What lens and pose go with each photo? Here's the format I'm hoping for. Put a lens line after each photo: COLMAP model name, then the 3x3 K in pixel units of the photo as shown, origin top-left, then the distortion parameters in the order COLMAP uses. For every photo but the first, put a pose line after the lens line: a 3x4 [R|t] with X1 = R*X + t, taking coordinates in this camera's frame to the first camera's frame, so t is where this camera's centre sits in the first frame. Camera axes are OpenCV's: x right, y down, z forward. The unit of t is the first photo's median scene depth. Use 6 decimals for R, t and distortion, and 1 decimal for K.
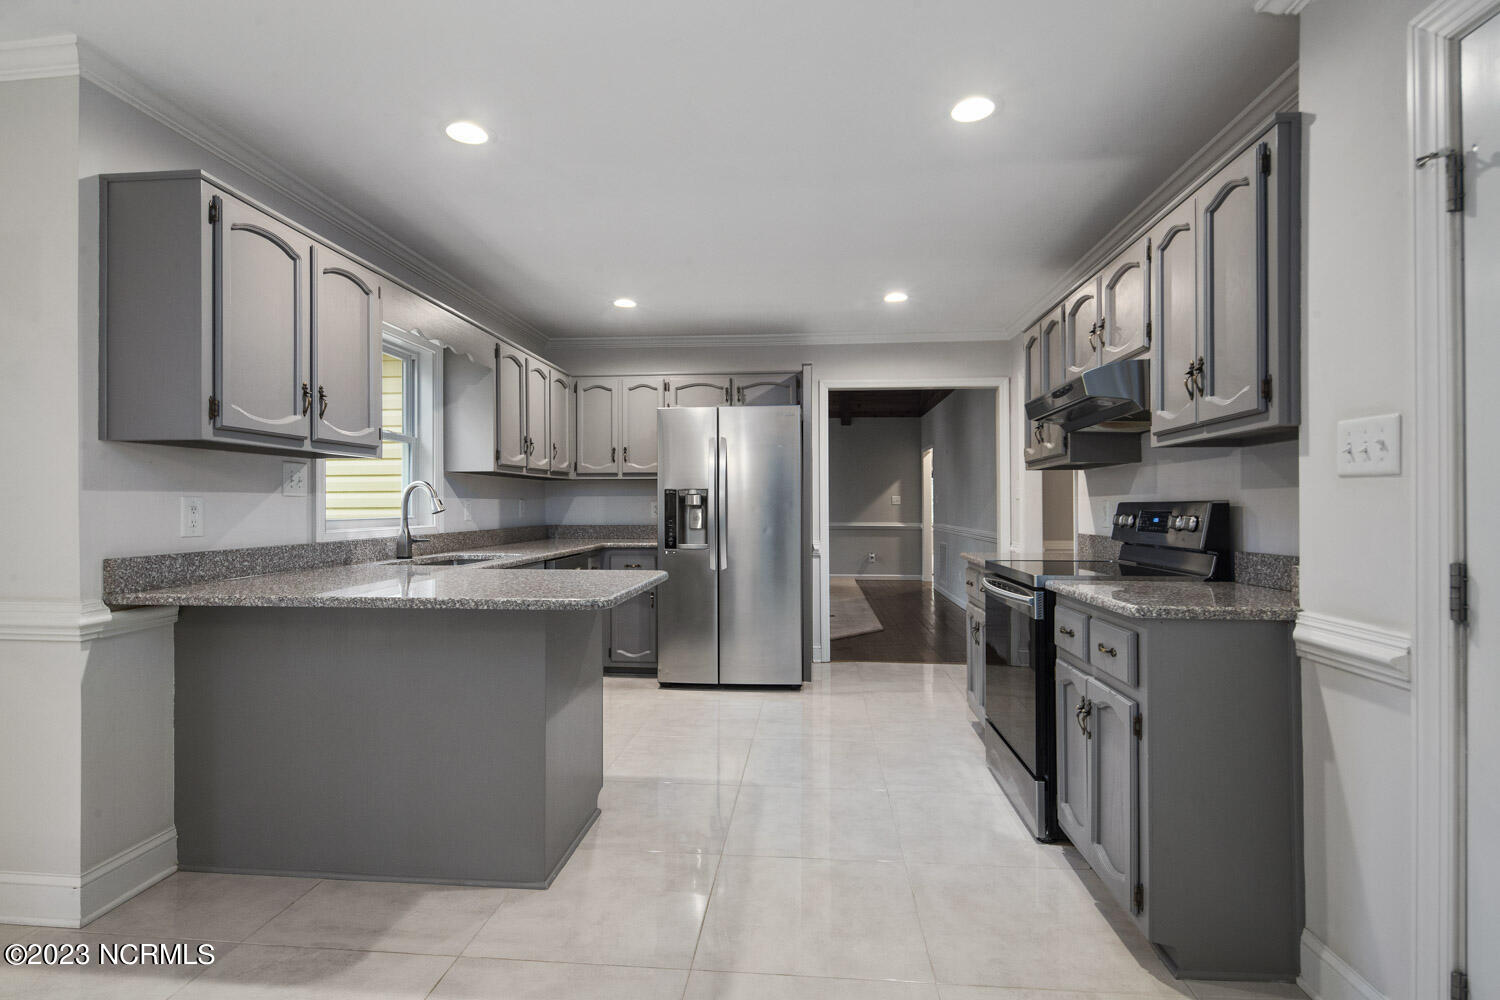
lens RADIAL K [[727.7, 0, 749.8], [0, 727.7, 504.9], [0, 0, 1]] dist [0.000921, -0.002678]
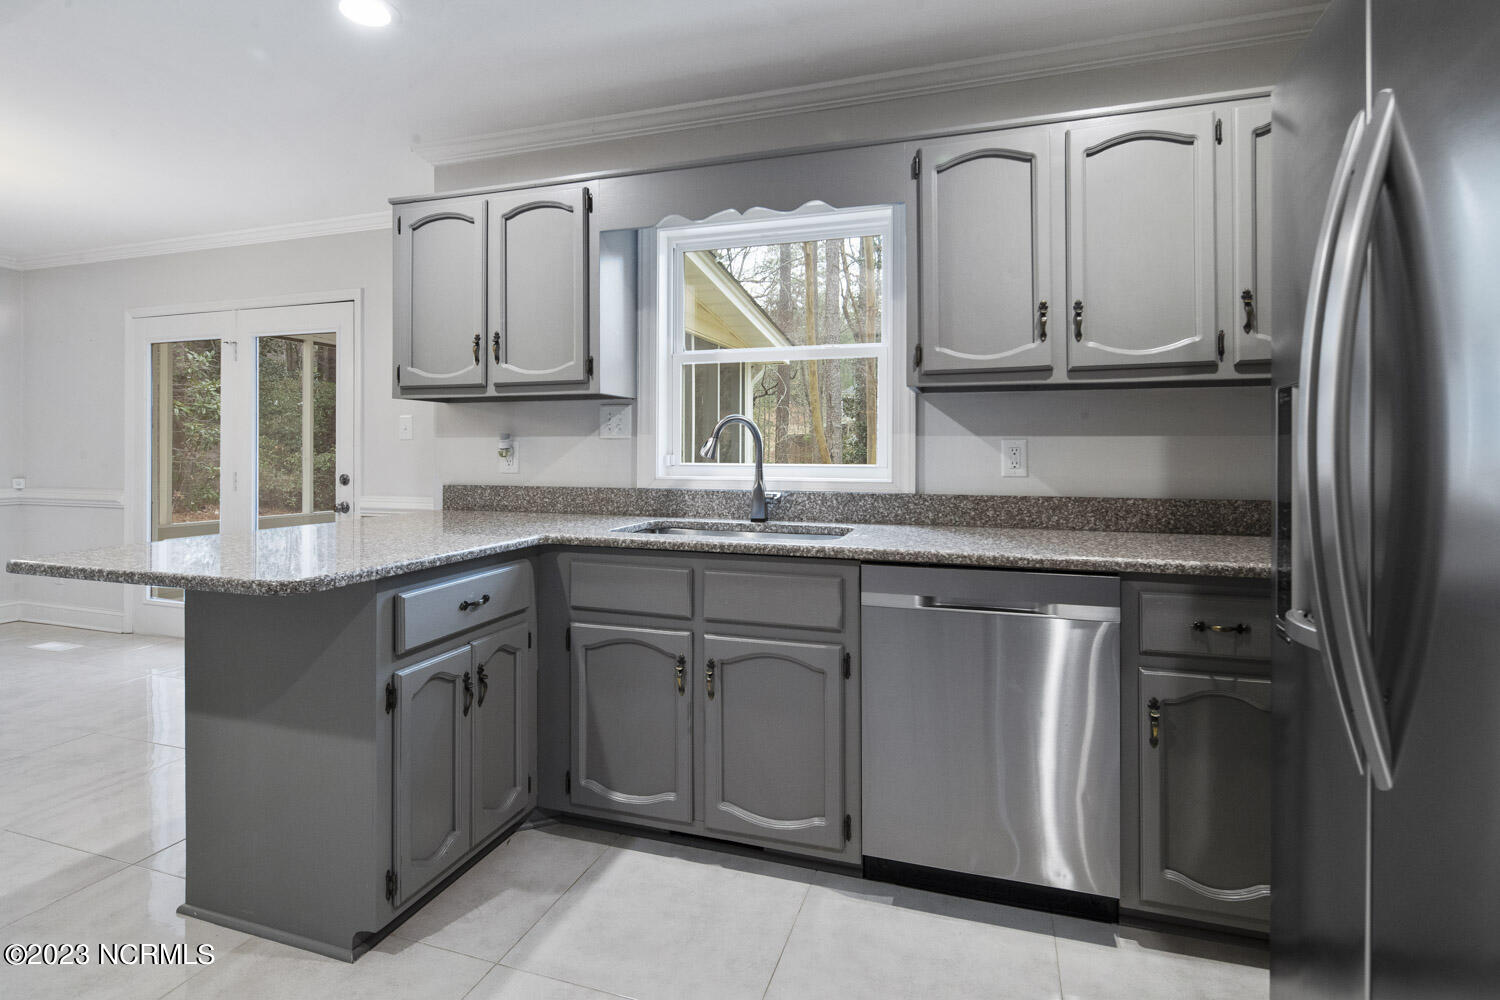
lens RADIAL K [[727.7, 0, 758.6], [0, 727.7, 447.6], [0, 0, 1]] dist [0.000921, -0.002678]
pose [[-0.220347, 0.003818, -0.975414, 0.298860], [0.001472, 0.999993, 0.003581, -0.003234], [0.975421, -0.000647, -0.220351, 1.433591]]
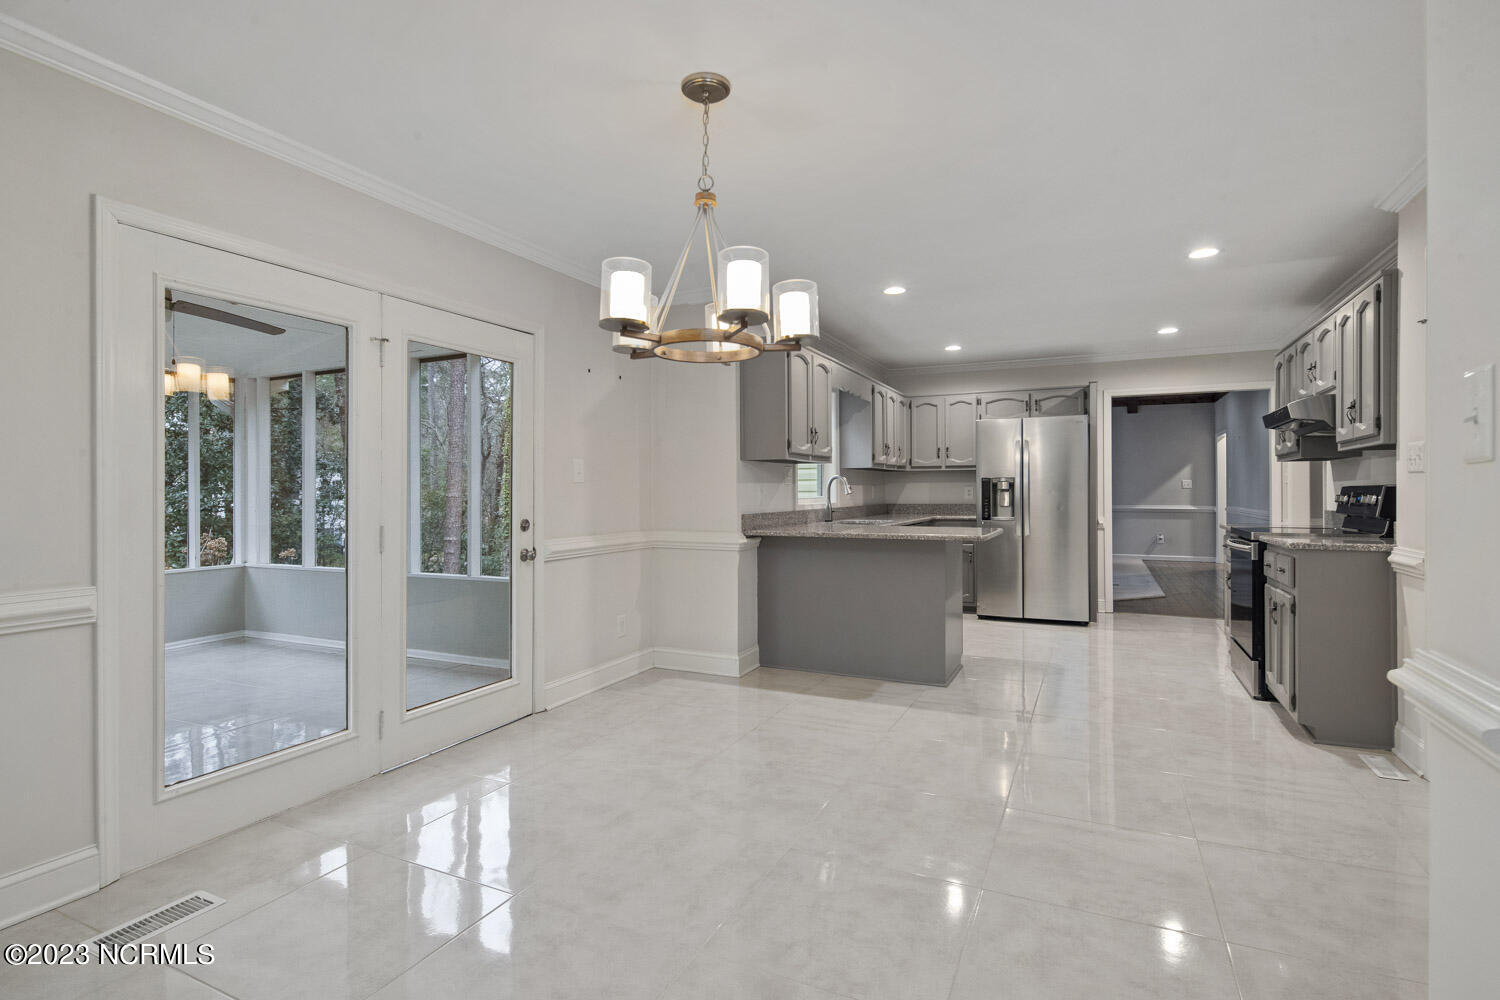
lens RADIAL K [[727.7, 0, 752.5], [0, 727.7, 494.1], [0, 0, 1]] dist [0.000921, -0.002678]
pose [[0.937269, -0.000828, -0.348606, -0.069178], [0.003148, 0.999977, 0.006089, -0.000077], [0.348593, -0.006805, 0.937250, -0.776170]]
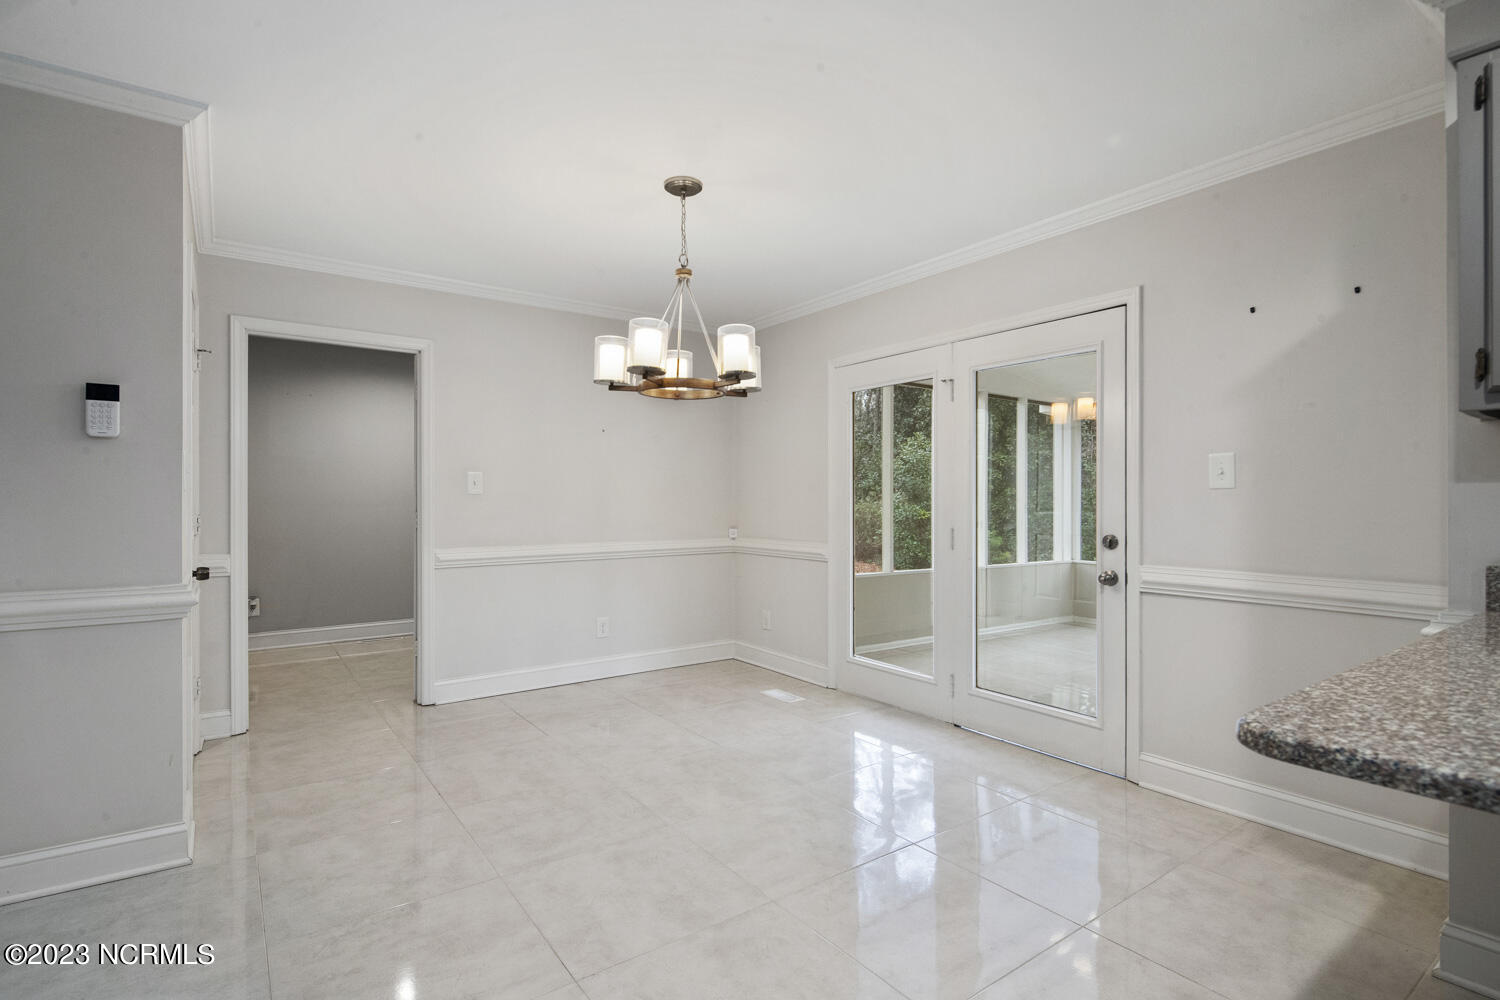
lens RADIAL K [[727.7, 0, 754.7], [0, 727.7, 501.3], [0, 0, 1]] dist [0.000921, -0.002678]
pose [[-0.755620, 0.002839, -0.655005, 0.201095], [0.001975, 0.999996, 0.002057, -0.000855], [0.655008, 0.000261, -0.755622, 0.798225]]
